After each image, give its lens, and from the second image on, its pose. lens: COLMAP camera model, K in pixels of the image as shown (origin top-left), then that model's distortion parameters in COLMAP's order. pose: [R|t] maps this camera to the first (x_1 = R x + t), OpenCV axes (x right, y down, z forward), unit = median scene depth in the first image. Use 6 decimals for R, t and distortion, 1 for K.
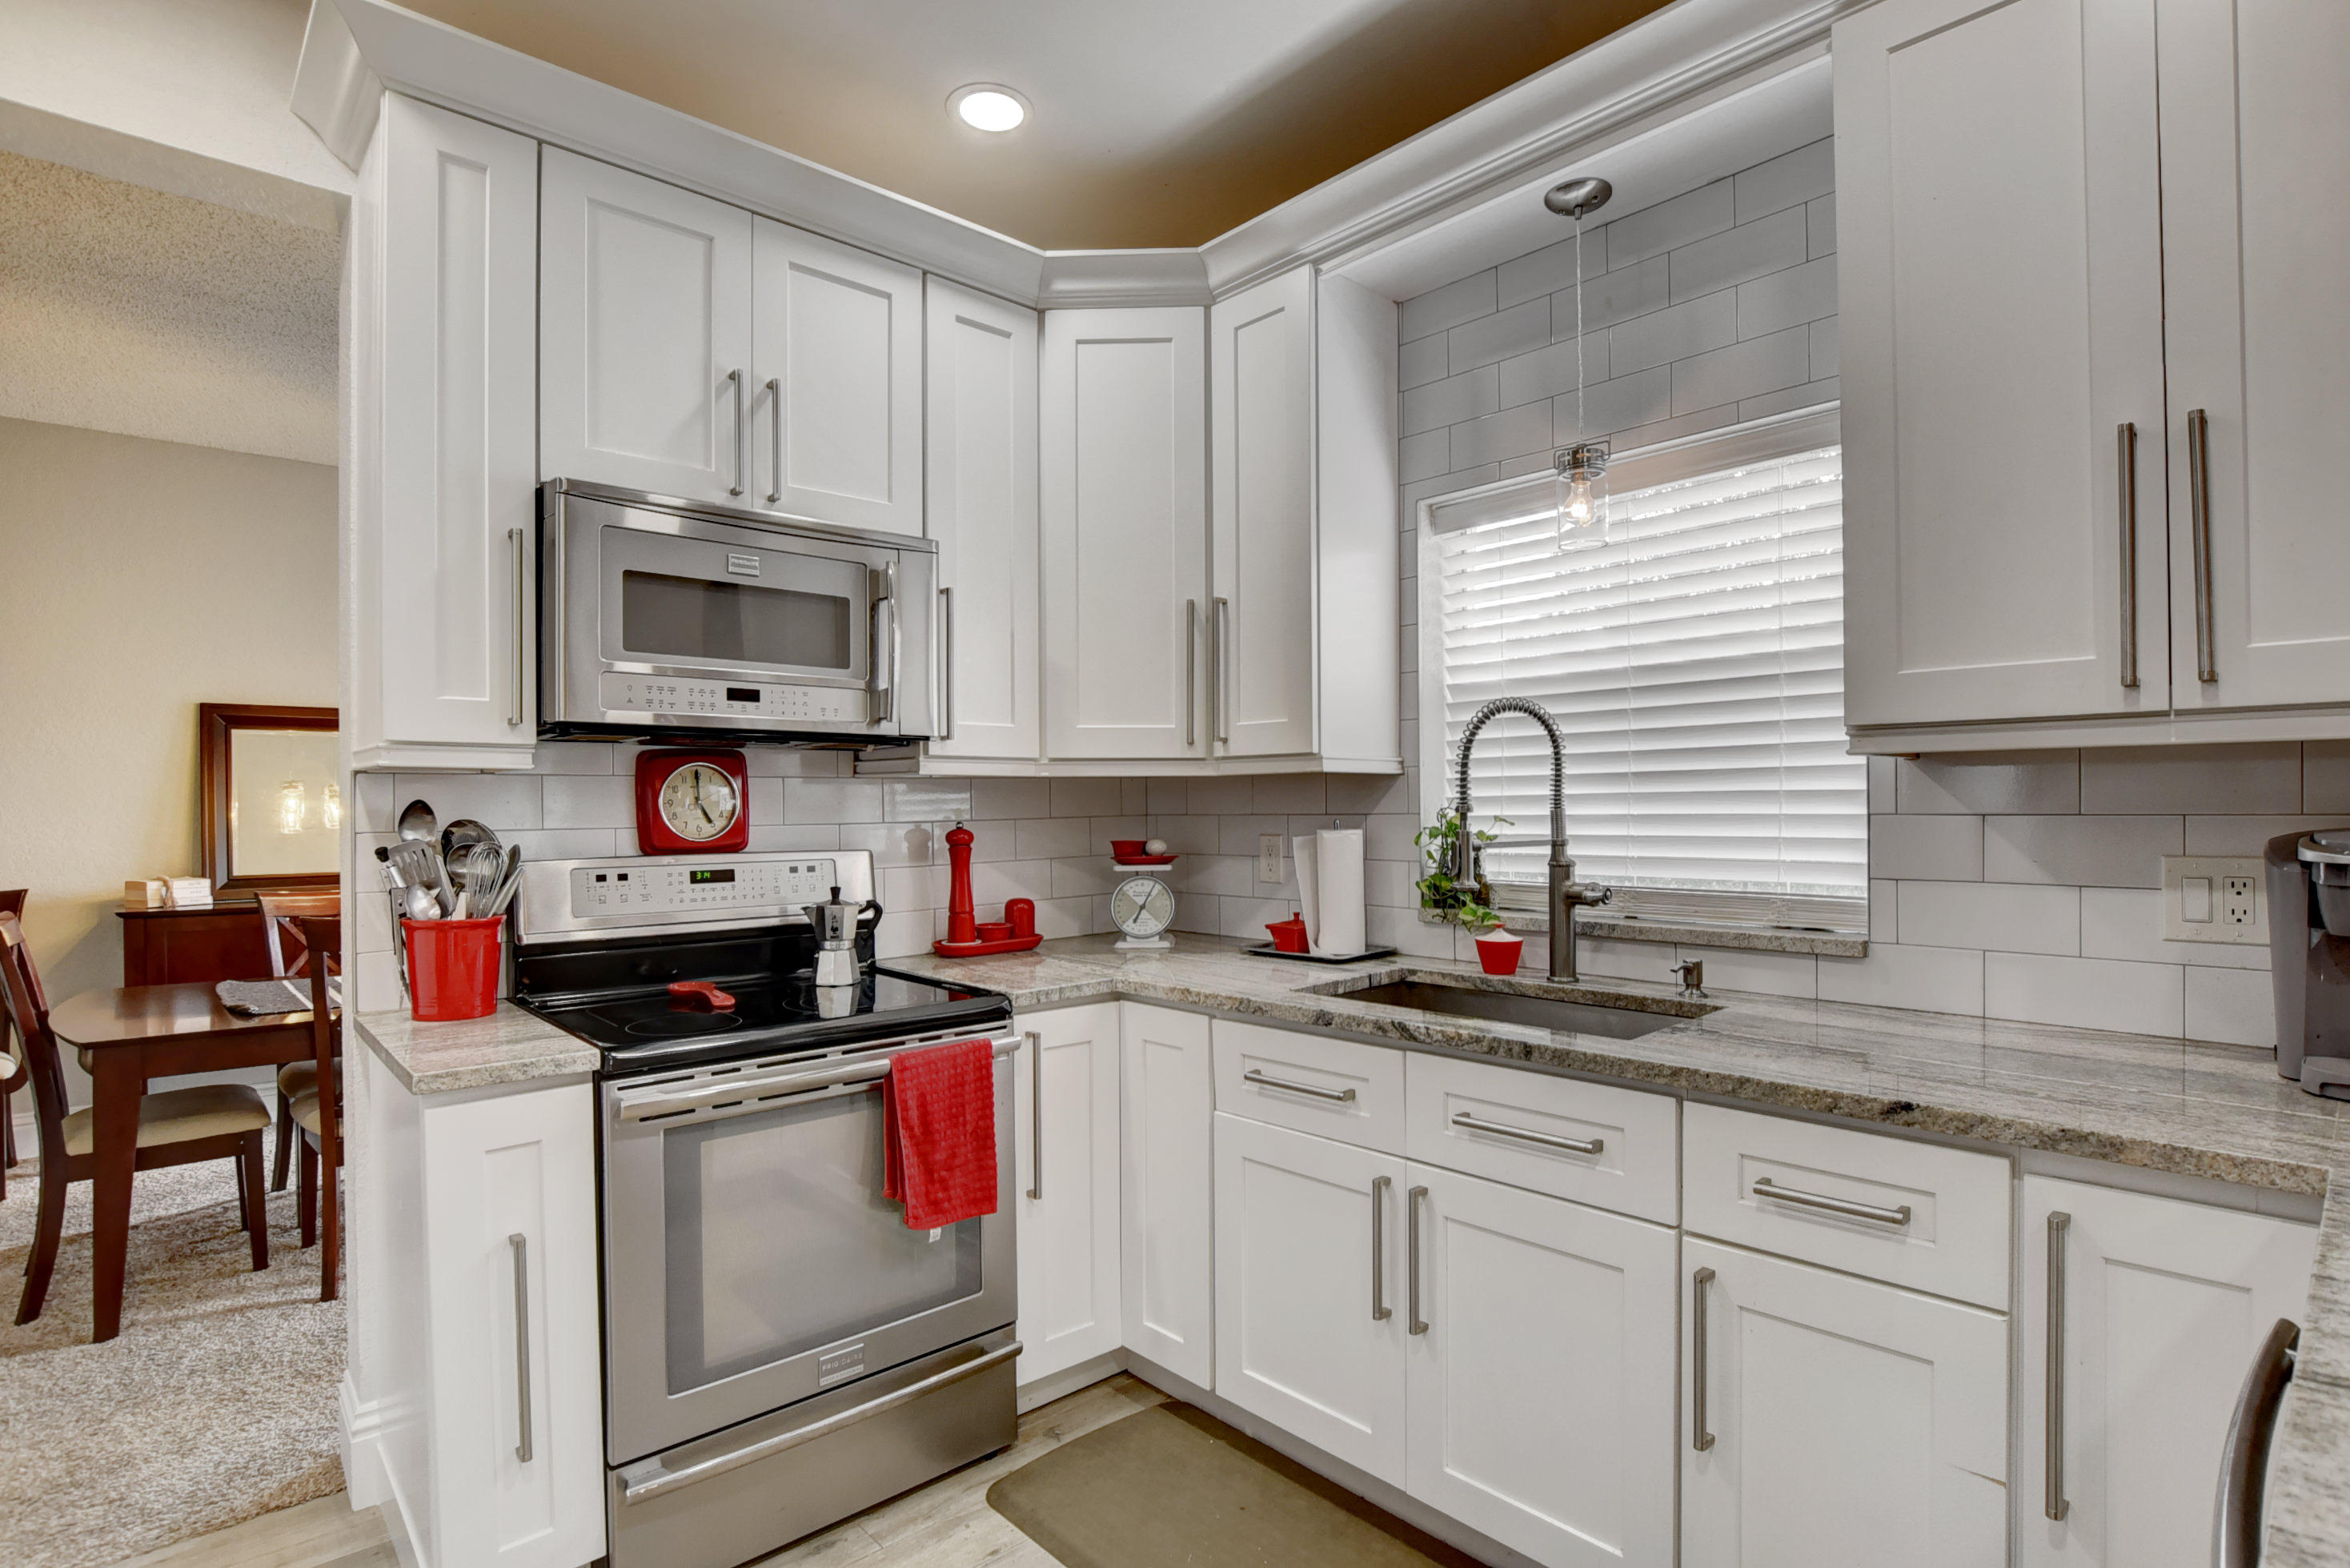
lens RADIAL K [[1139.7, 0, 1169.9], [0, 1139.7, 800.1], [0, 0, 1]] dist [-0.019067, -0.000298]
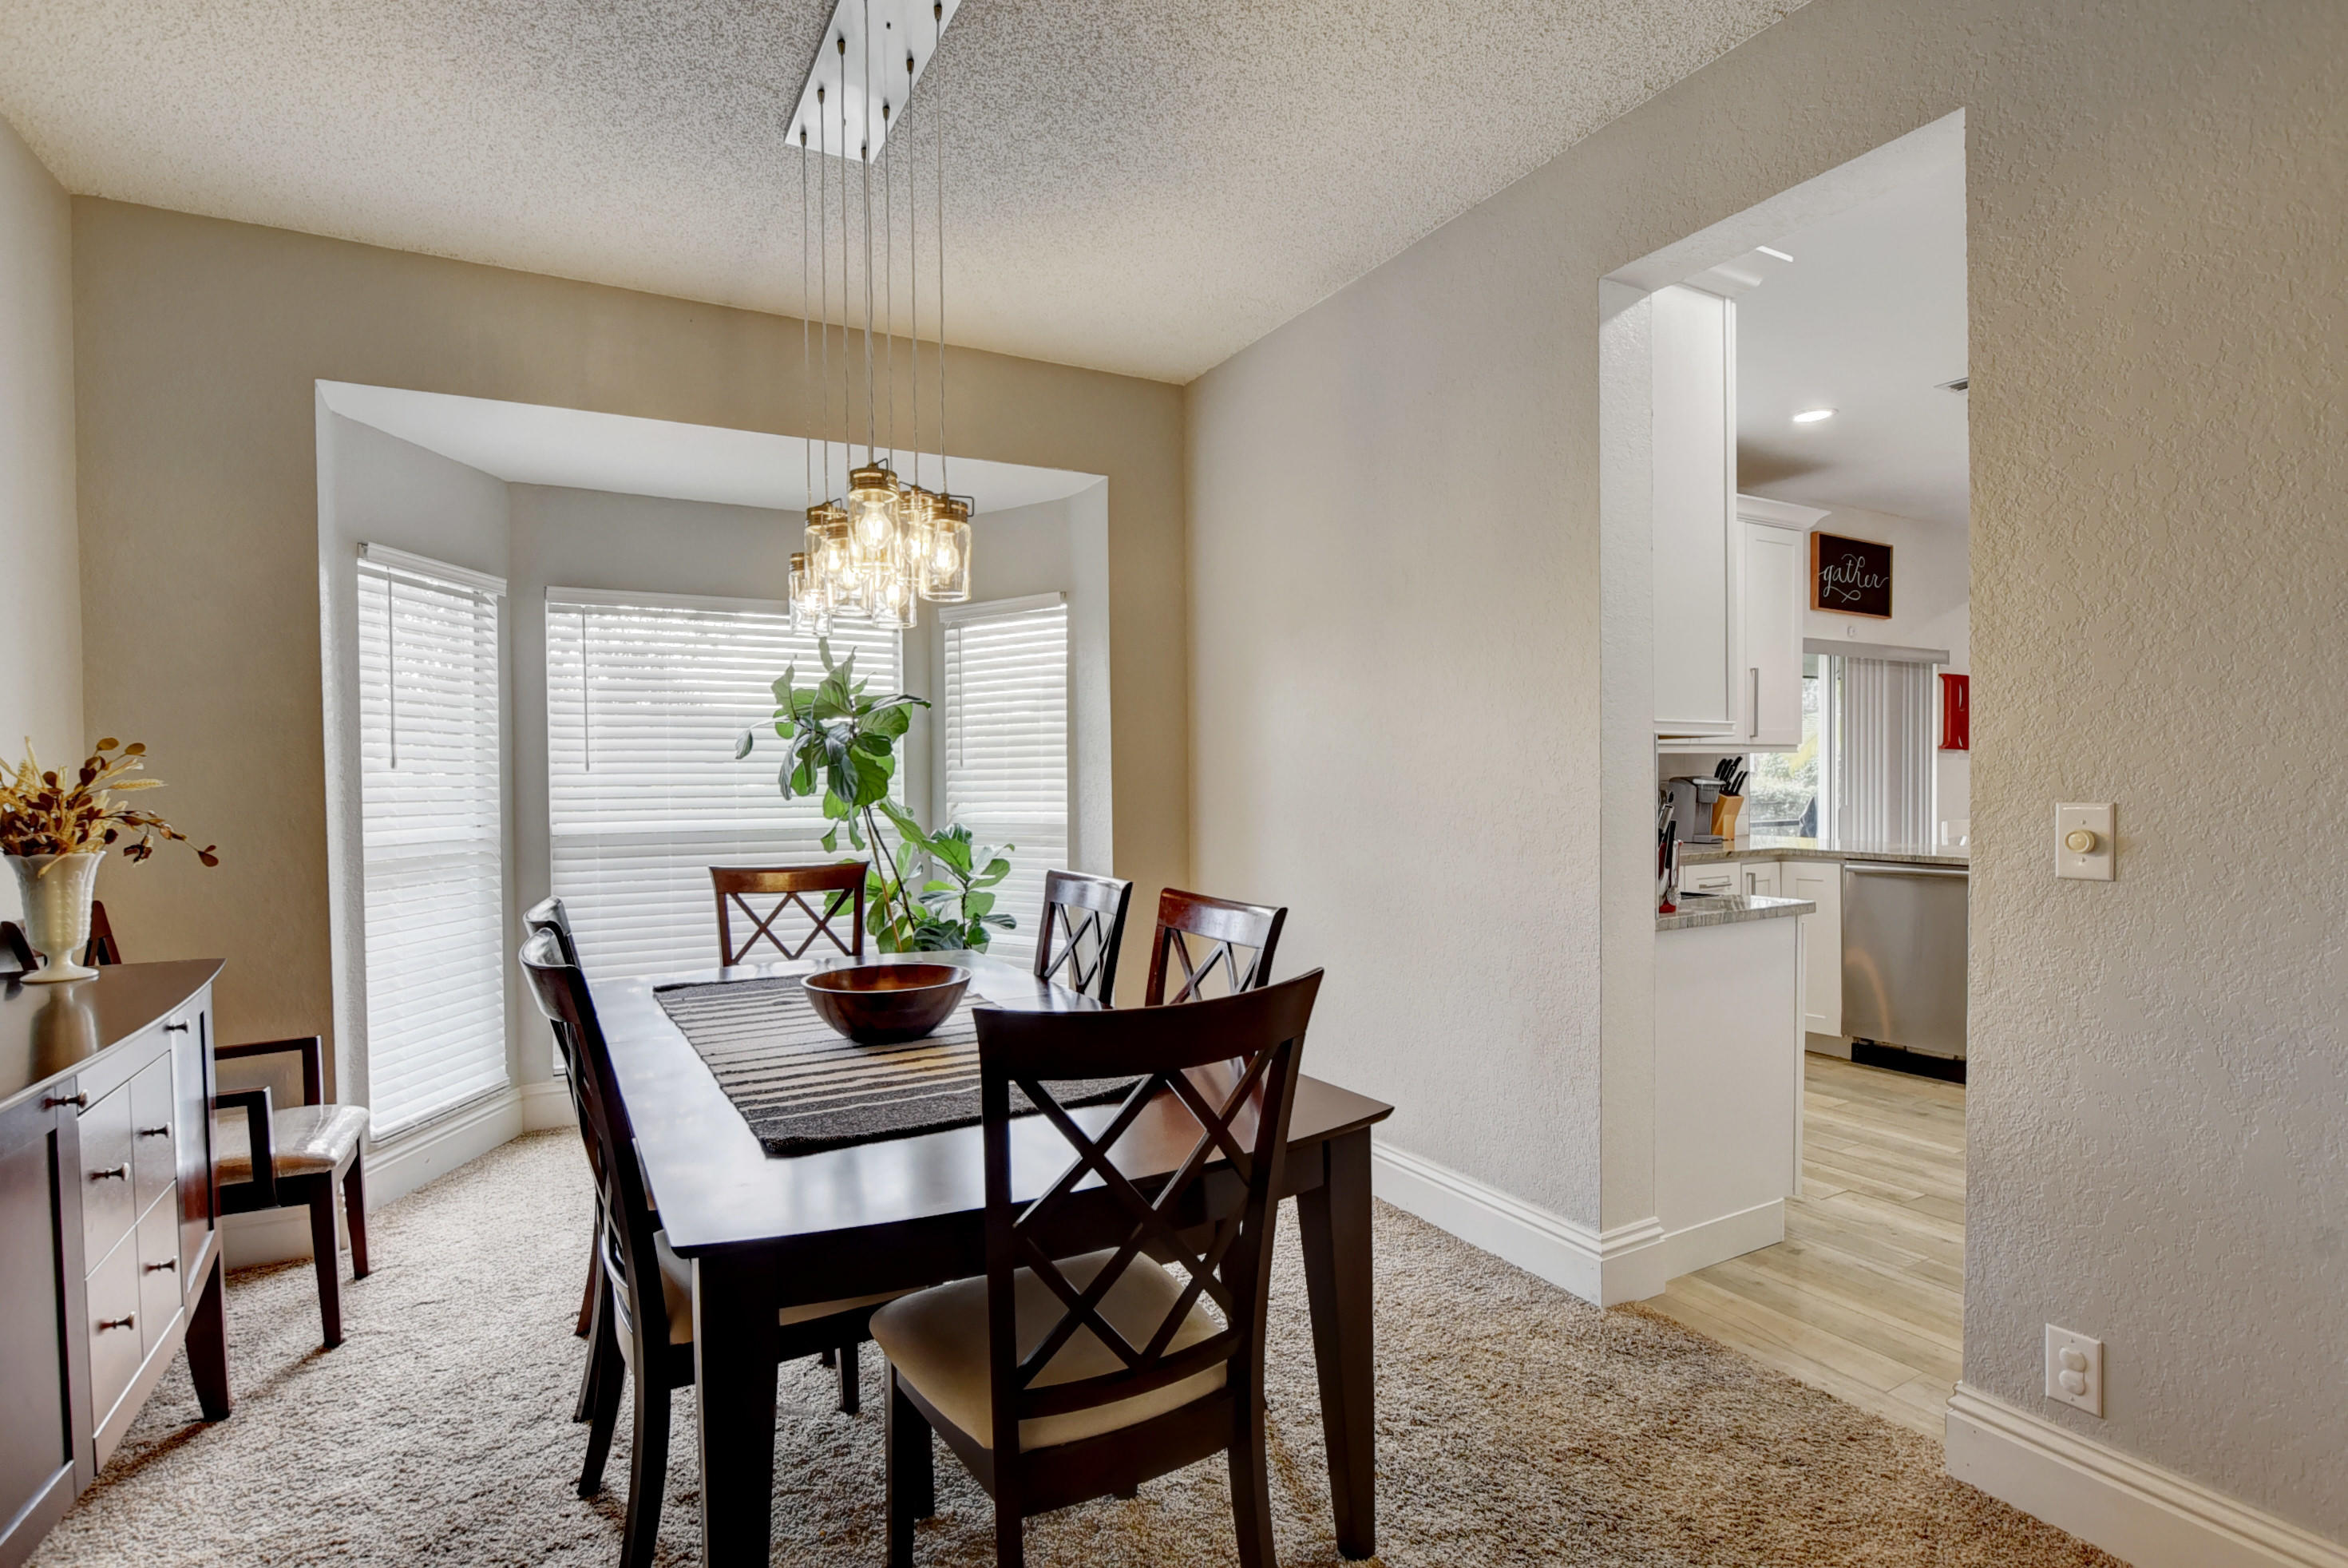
lens RADIAL K [[1138.7, 0, 1177.7], [0, 1138.7, 794.7], [0, 0, 1]] dist [-0.019067, -0.000298]
pose [[0.226529, -0.010176, 0.973951, -1.934698], [0.003479, 0.999948, 0.009638, 0.024886], [-0.973998, 0.001205, 0.226553, 1.125544]]
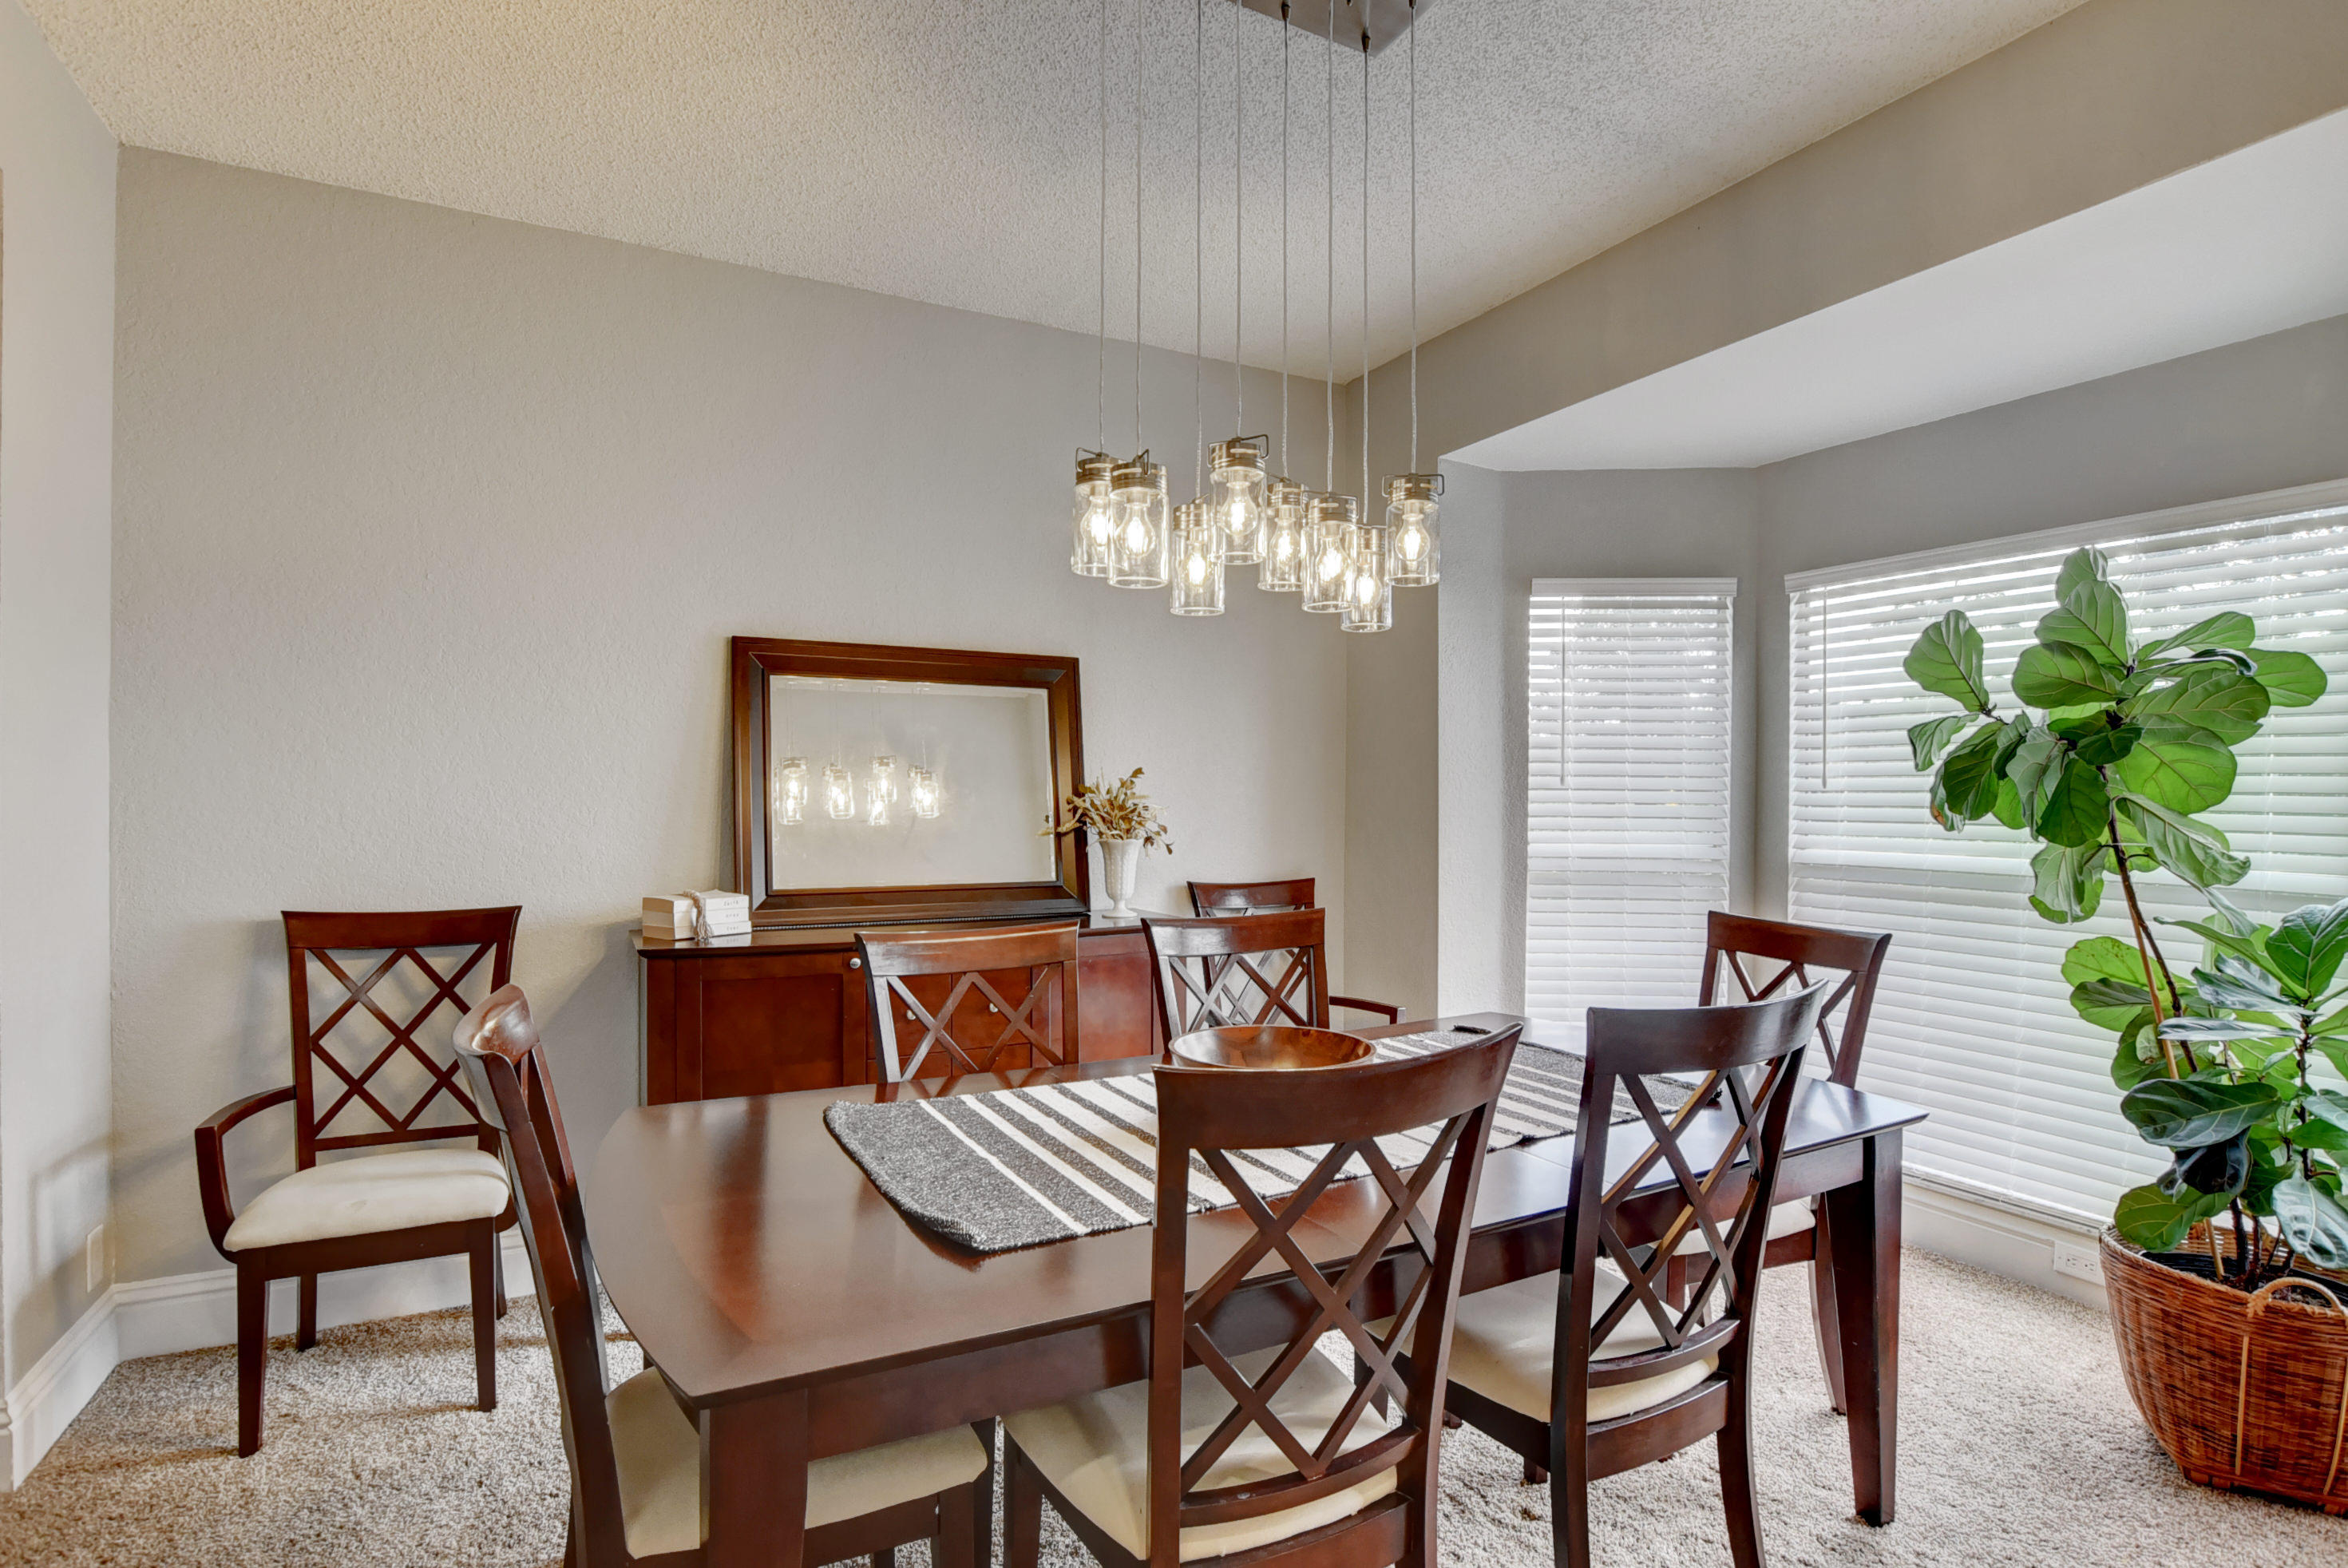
lens RADIAL K [[1138.7, 0, 1174.1], [0, 1138.7, 796.1], [0, 0, 1]] dist [-0.019067, -0.000298]
pose [[0.967544, 0.007392, -0.252596, -0.835520], [-0.006611, 0.999970, 0.003942, 0.012643], [0.252618, -0.002144, 0.967564, 0.779542]]
